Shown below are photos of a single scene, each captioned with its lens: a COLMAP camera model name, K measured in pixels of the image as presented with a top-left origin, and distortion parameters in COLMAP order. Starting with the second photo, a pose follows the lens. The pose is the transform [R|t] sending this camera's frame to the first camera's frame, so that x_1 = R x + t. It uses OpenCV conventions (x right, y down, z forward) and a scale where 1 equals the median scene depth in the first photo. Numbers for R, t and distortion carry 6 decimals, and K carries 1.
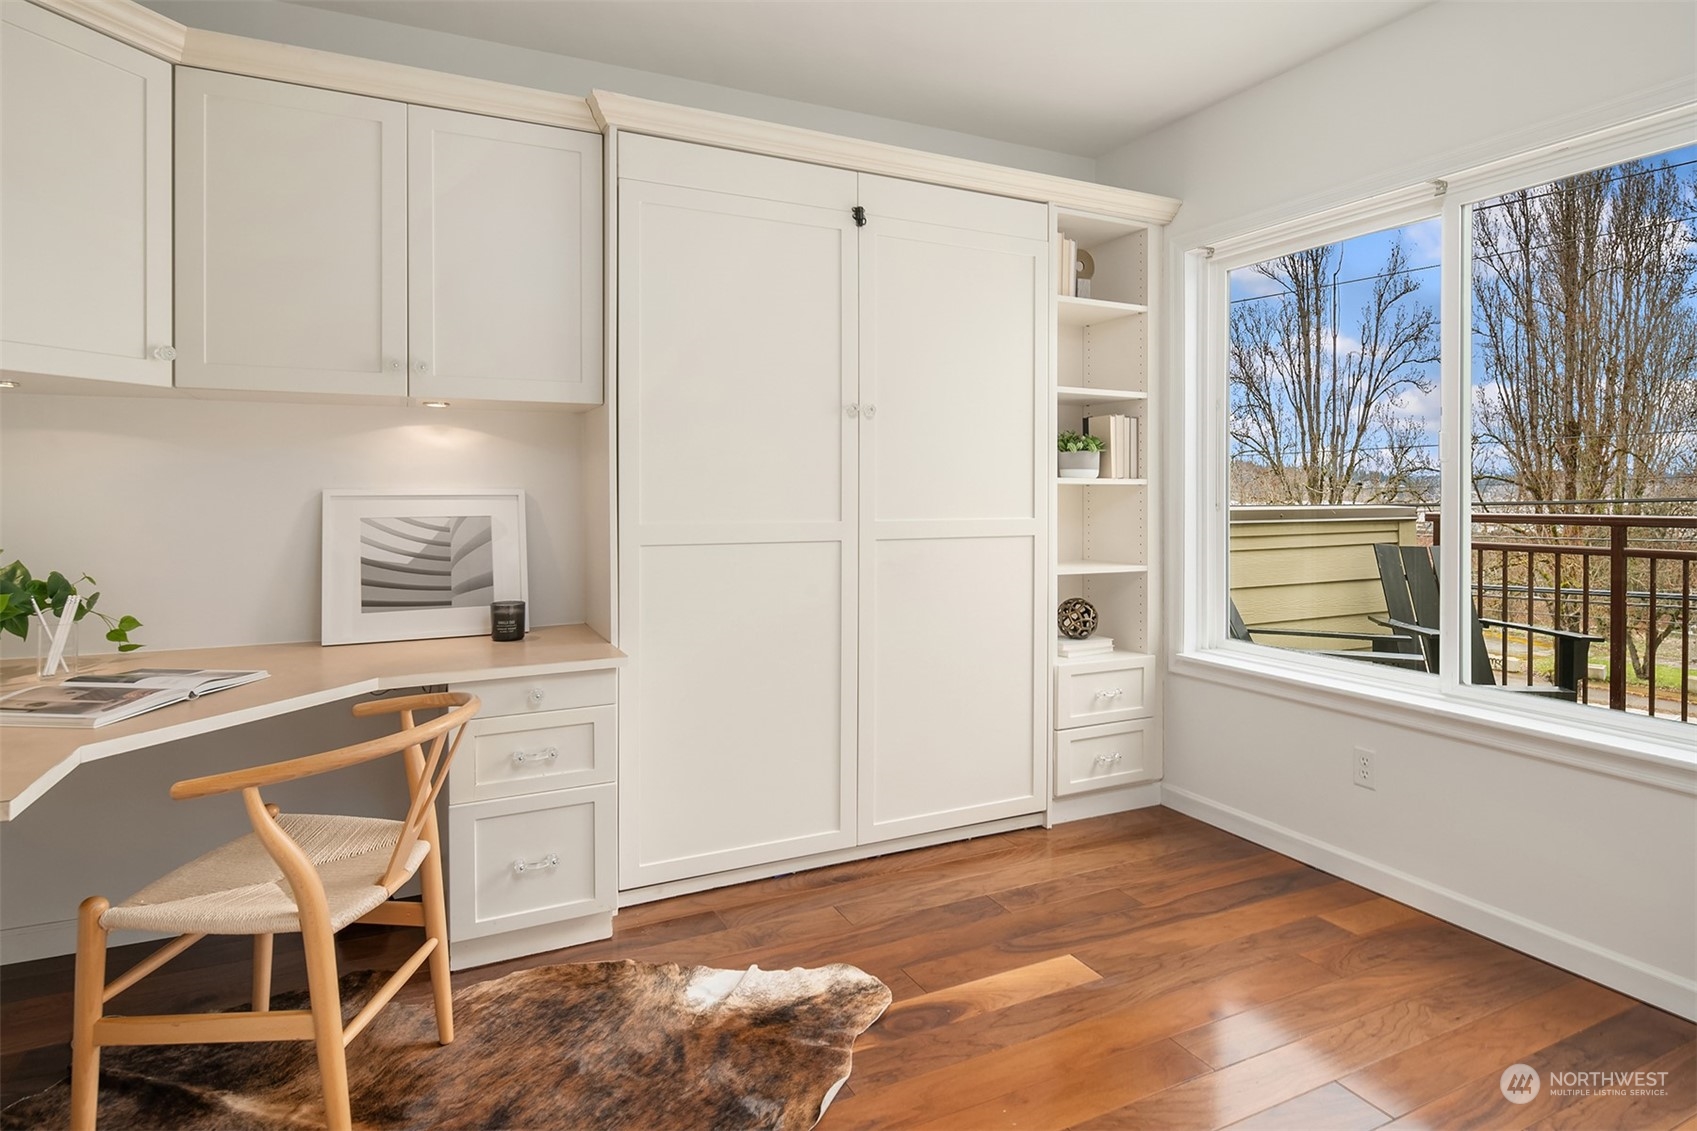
lens RADIAL K [[912.7, 0, 852.7], [0, 912.7, 517.8], [0, 0, 1]] dist [-0.000740, -0.000767]
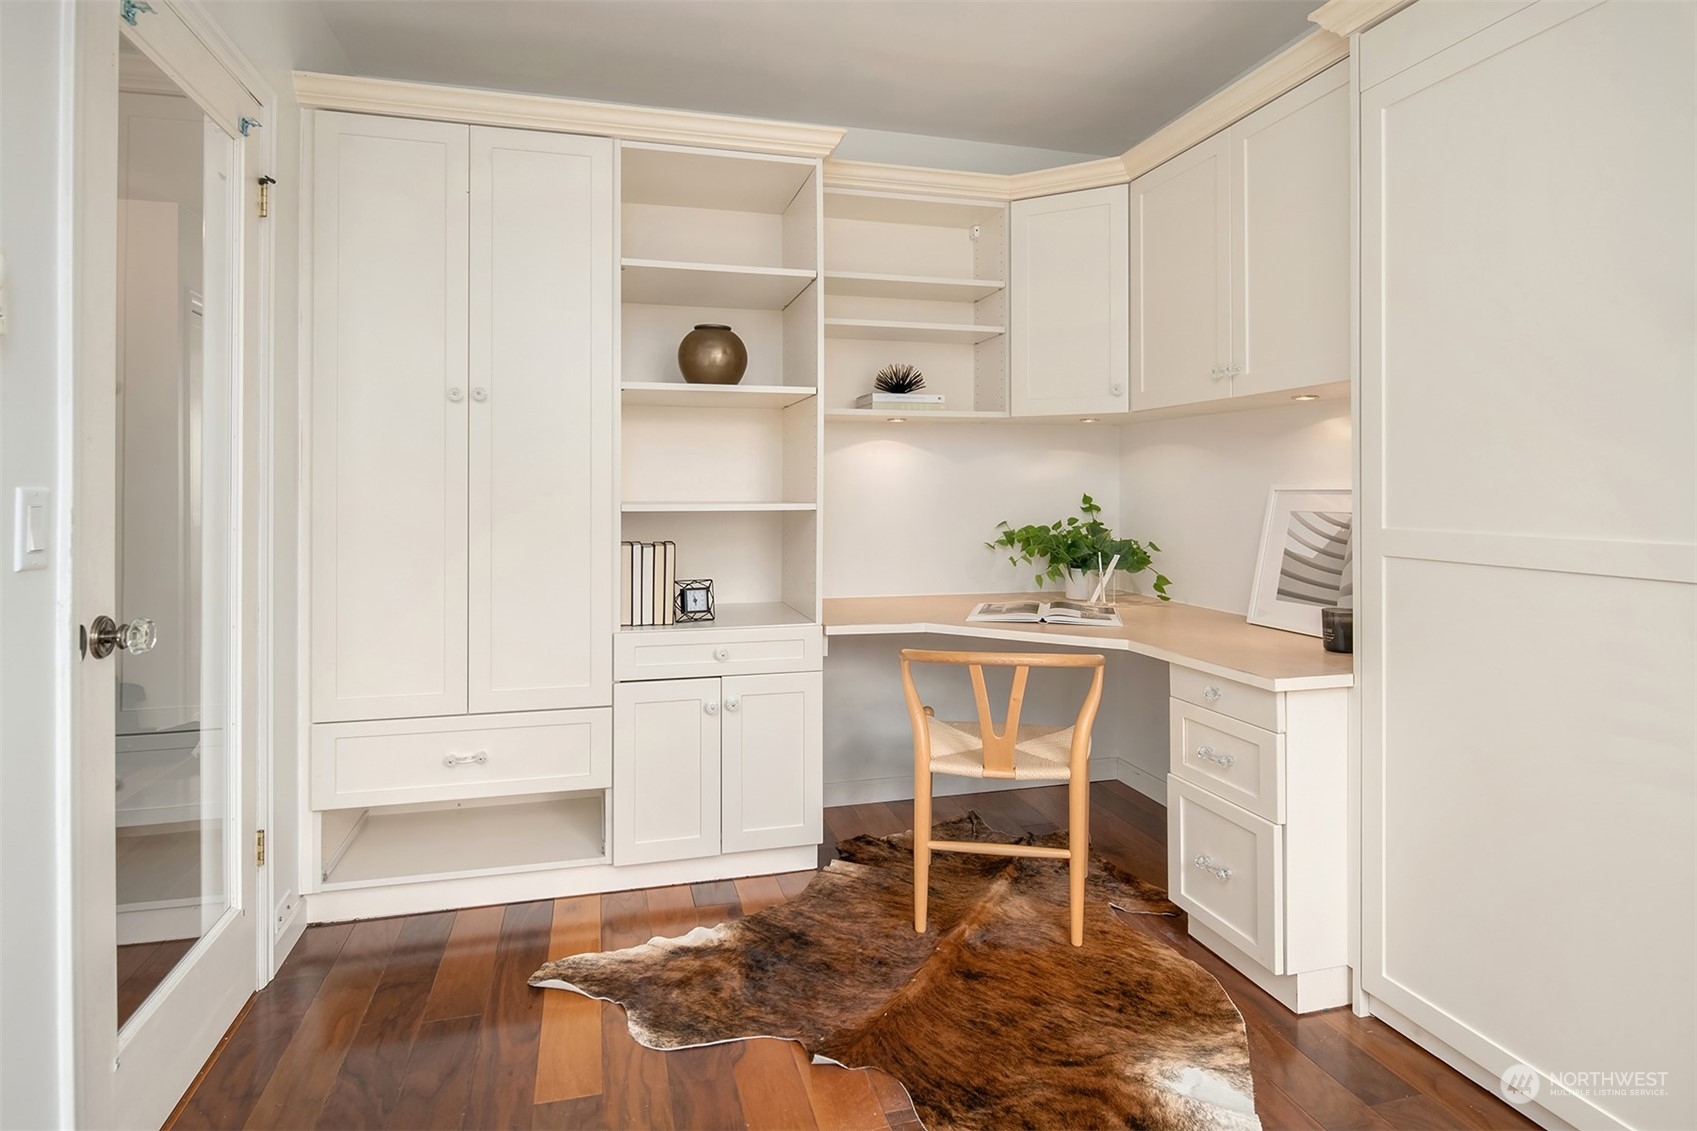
lens RADIAL K [[912.7, 0, 852.7], [0, 912.7, 517.8], [0, 0, 1]] dist [-0.000740, -0.000767]
pose [[-0.174007, 0.031600, -0.984237, 0.703156], [-0.030359, 0.998838, 0.037436, -0.019153], [0.984276, 0.036394, -0.172845, 0.822991]]
